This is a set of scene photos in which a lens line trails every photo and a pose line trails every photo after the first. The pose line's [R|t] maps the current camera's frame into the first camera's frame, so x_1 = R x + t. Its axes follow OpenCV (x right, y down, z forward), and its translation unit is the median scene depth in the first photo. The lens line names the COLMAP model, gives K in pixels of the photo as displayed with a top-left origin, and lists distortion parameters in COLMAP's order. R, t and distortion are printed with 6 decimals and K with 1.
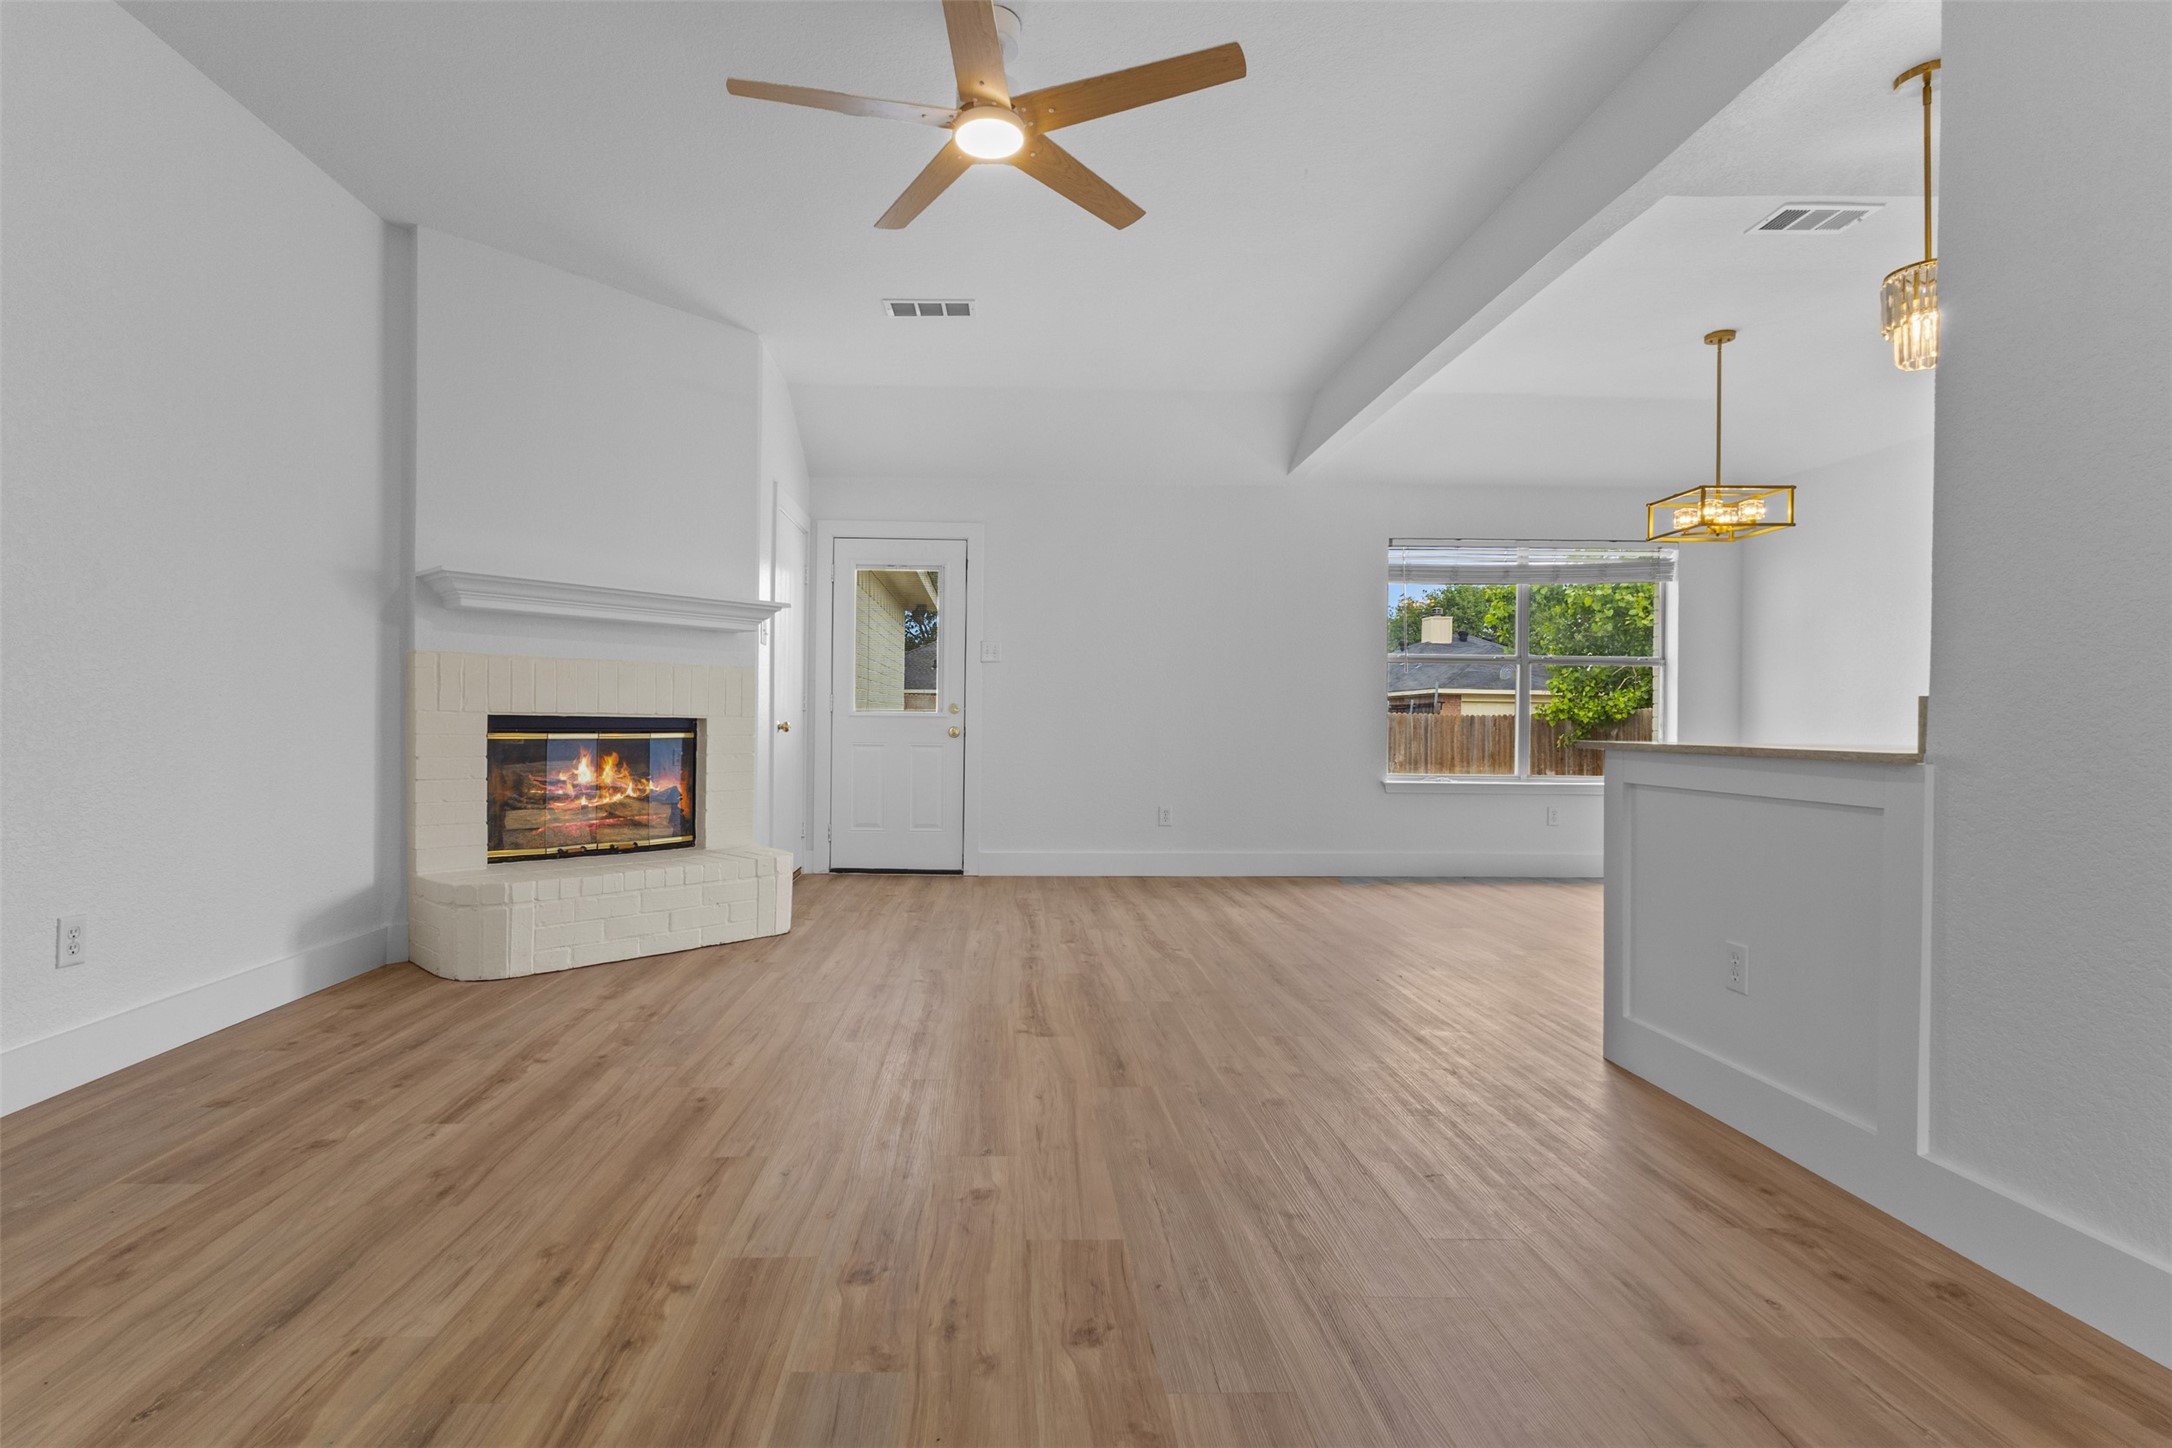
lens RADIAL K [[1052.7, 0, 1077.8], [0, 1052.7, 736.2], [0, 0, 1]] dist [-0.004487, 0.001246]
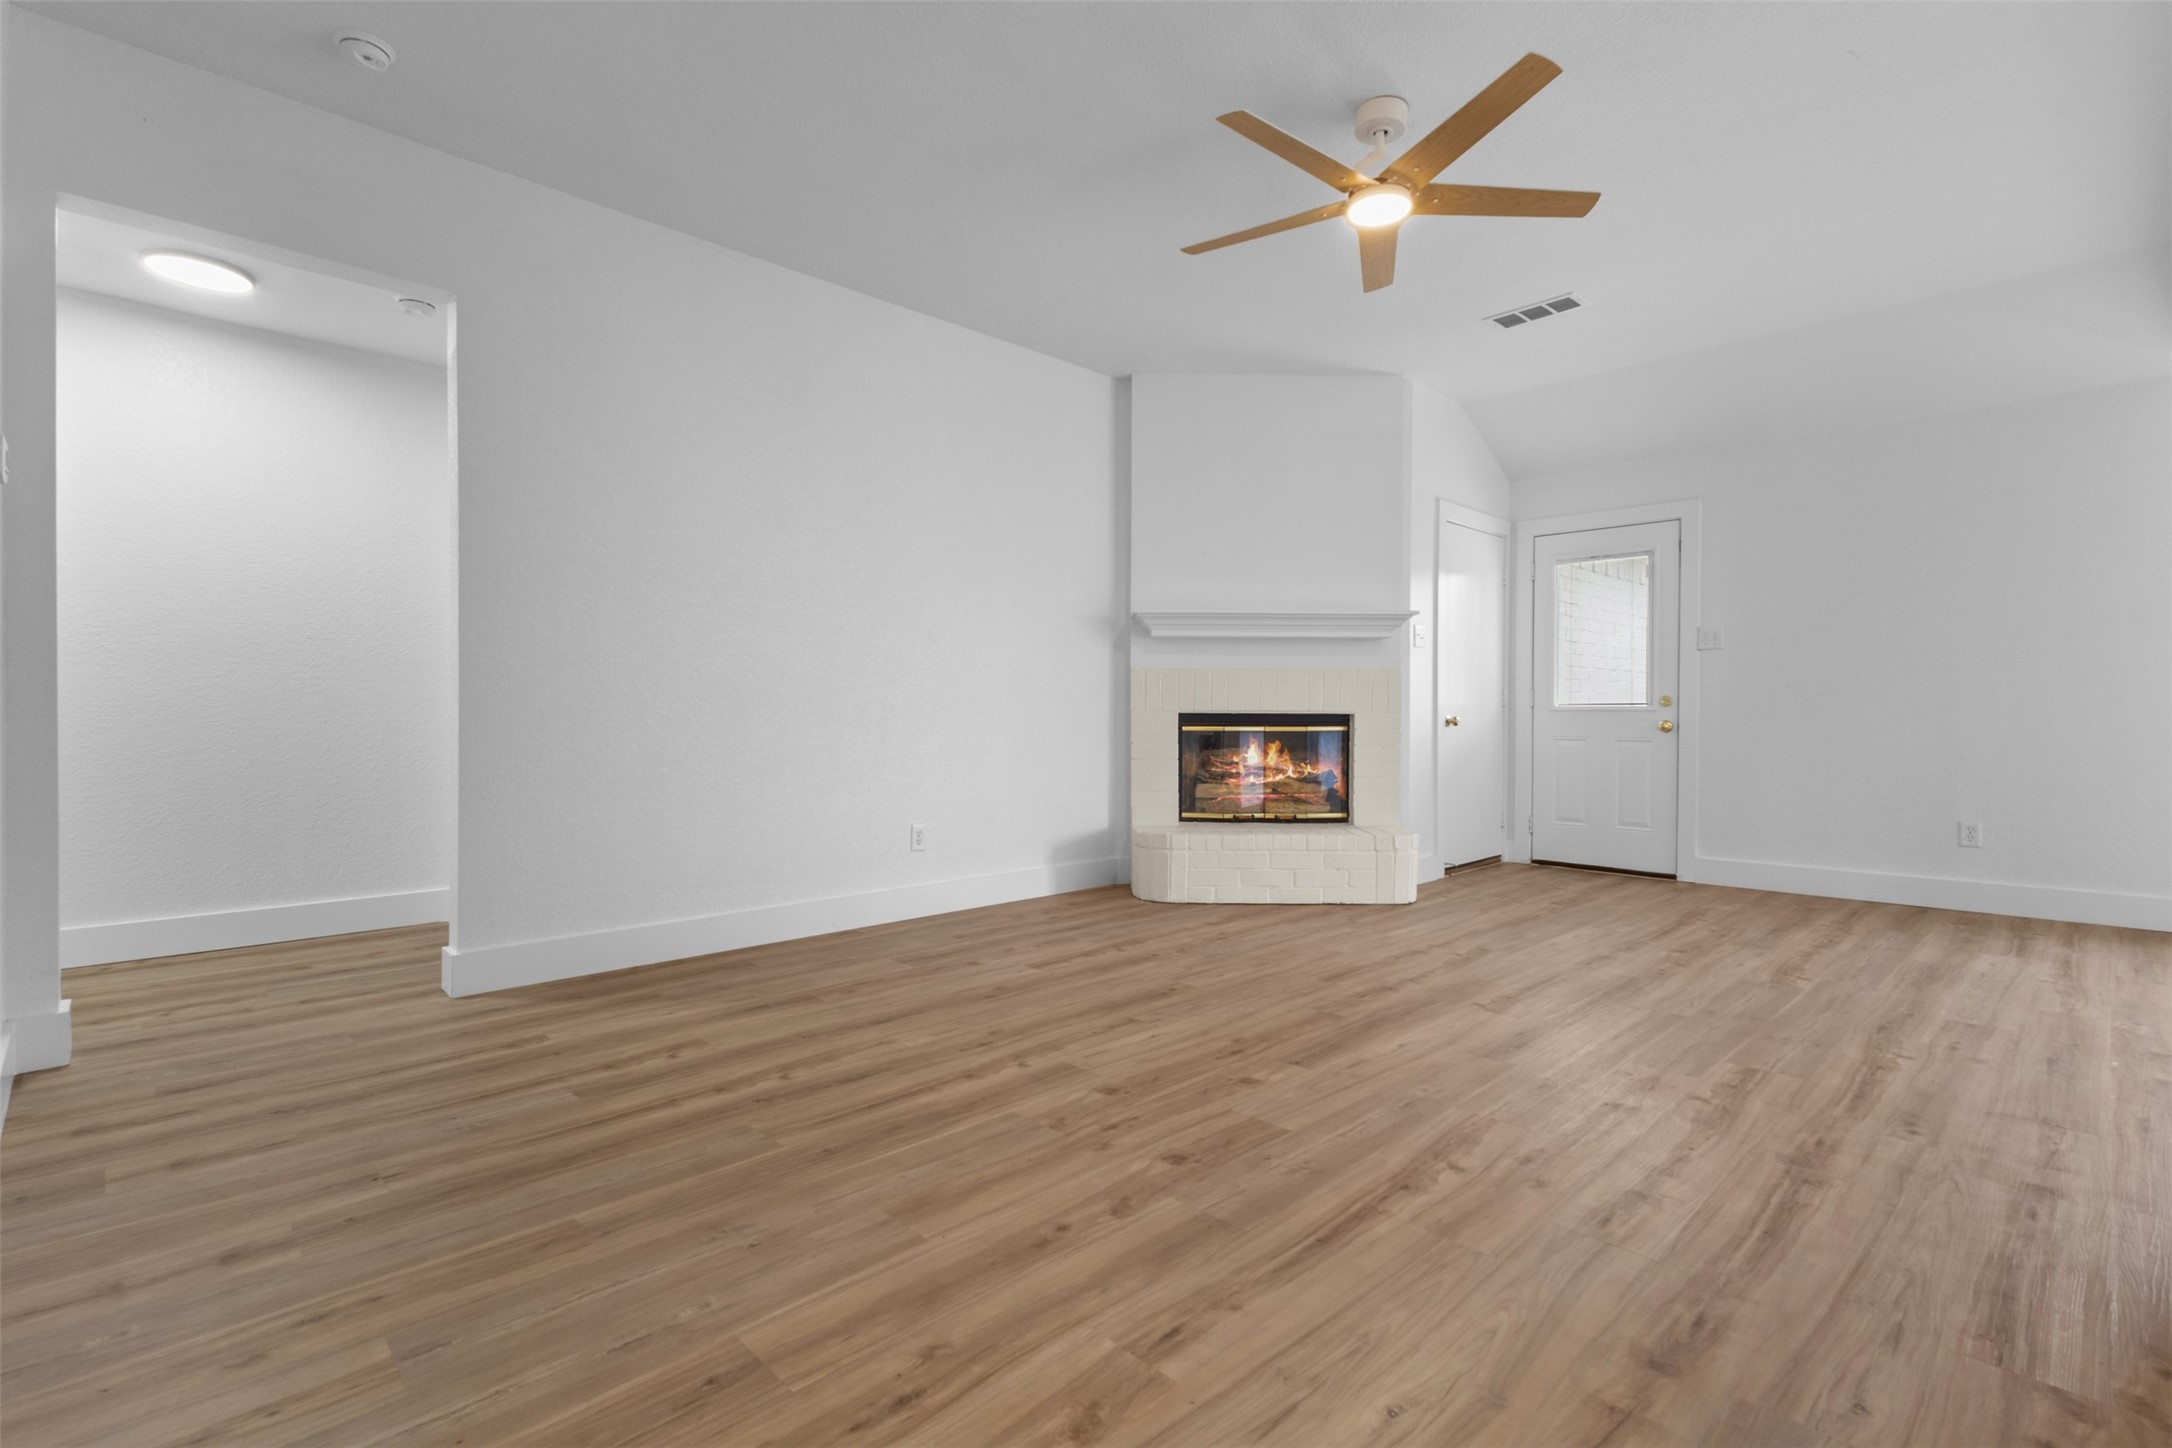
lens RADIAL K [[1052.7, 0, 1091.4], [0, 1052.7, 718.0], [0, 0, 1]] dist [-0.004487, 0.001246]
pose [[0.663999, -0.007448, -0.747696, 0.367683], [-0.004303, 0.999896, -0.013781, 0.005906], [0.747721, 0.012368, 0.663898, -0.000358]]
